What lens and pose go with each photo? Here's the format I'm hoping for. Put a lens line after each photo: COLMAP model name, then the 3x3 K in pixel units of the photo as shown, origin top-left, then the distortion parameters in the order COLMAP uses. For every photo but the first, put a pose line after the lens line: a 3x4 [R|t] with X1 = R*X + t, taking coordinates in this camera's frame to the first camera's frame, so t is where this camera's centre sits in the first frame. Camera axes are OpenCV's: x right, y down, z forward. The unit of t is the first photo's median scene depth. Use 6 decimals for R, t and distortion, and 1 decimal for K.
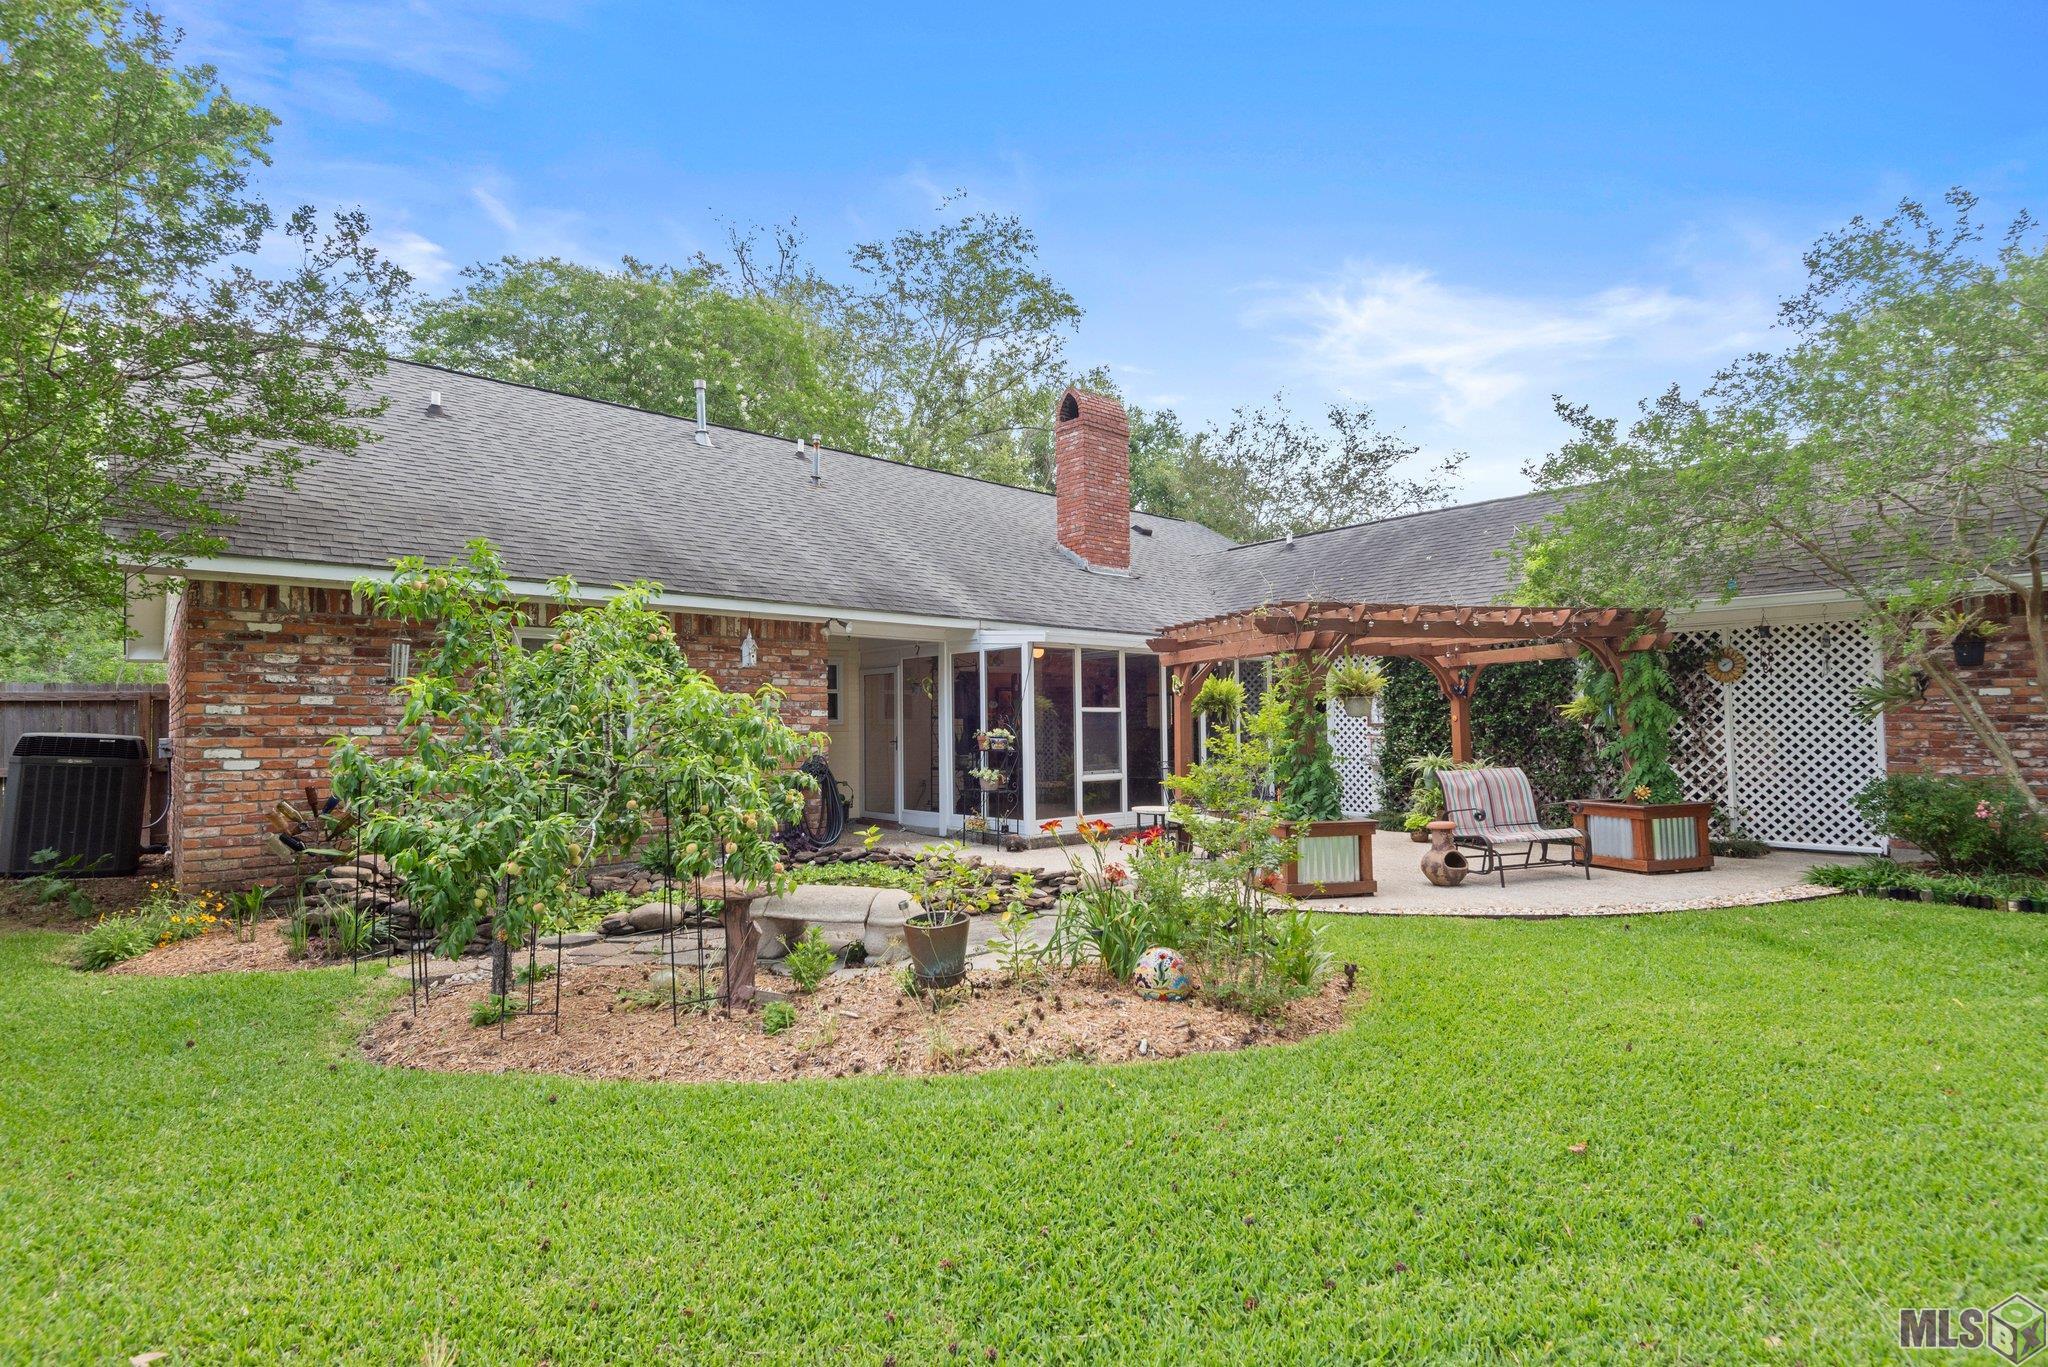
lens RADIAL K [[1001.3, 0, 1018.8], [0, 1001.3, 734.7], [0, 0, 1]] dist [0.000428, -0.000361]
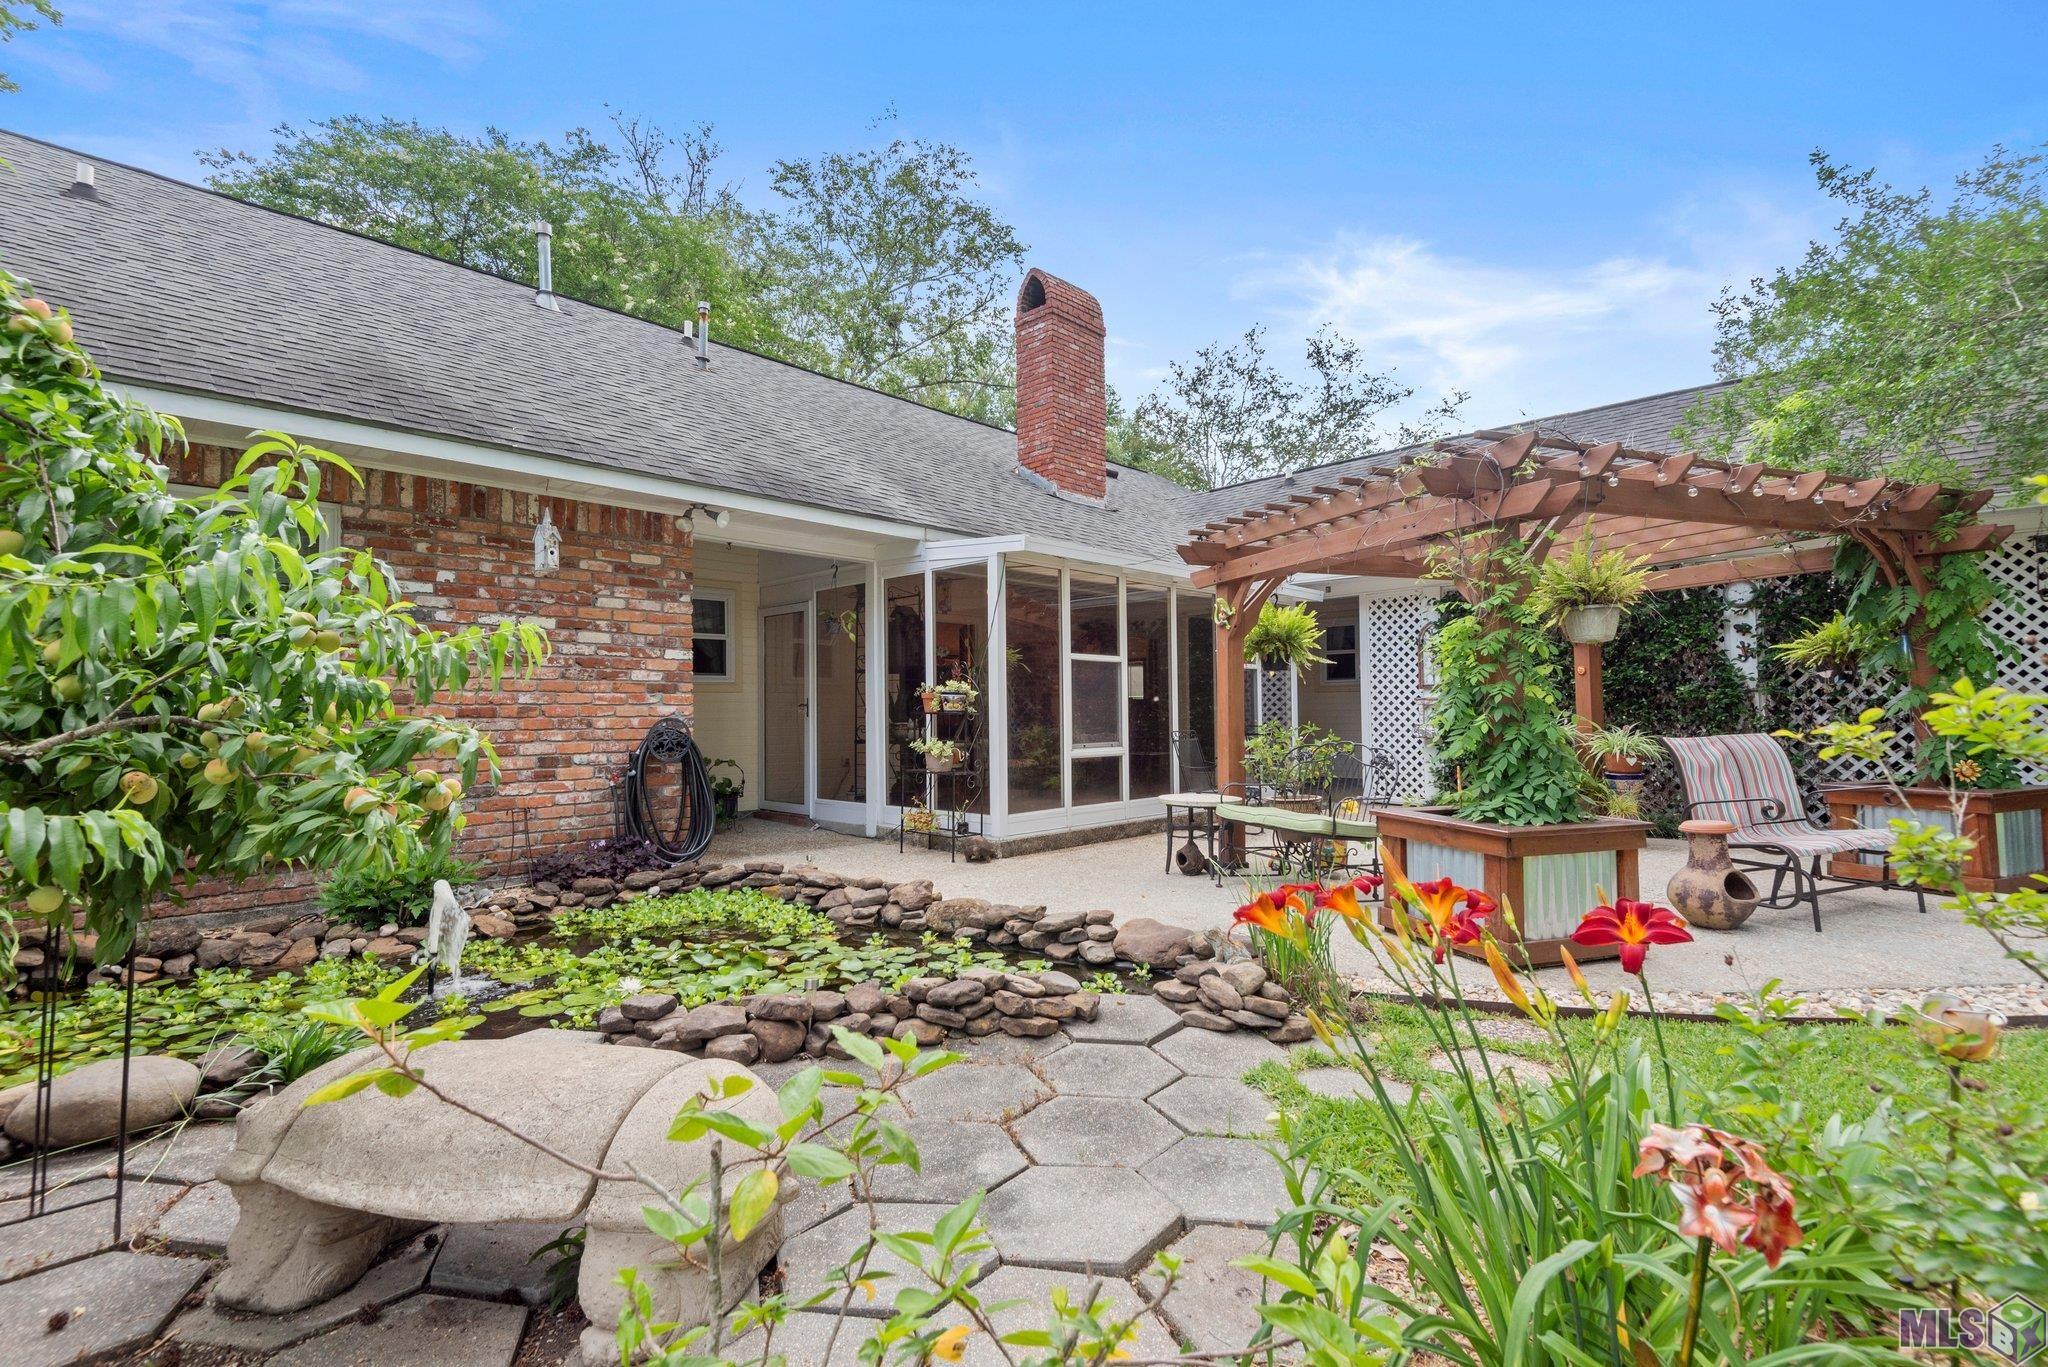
lens RADIAL K [[952.3, 0, 1045.4], [0, 952.3, 730.4], [0, 0, 1]] dist [0.002972, -0.006494]
pose [[0.995186, 0.000506, 0.097999, -0.020302], [-0.001724, 0.999922, 0.012346, 0.018502], [-0.097985, -0.012456, 0.995110, 0.331359]]
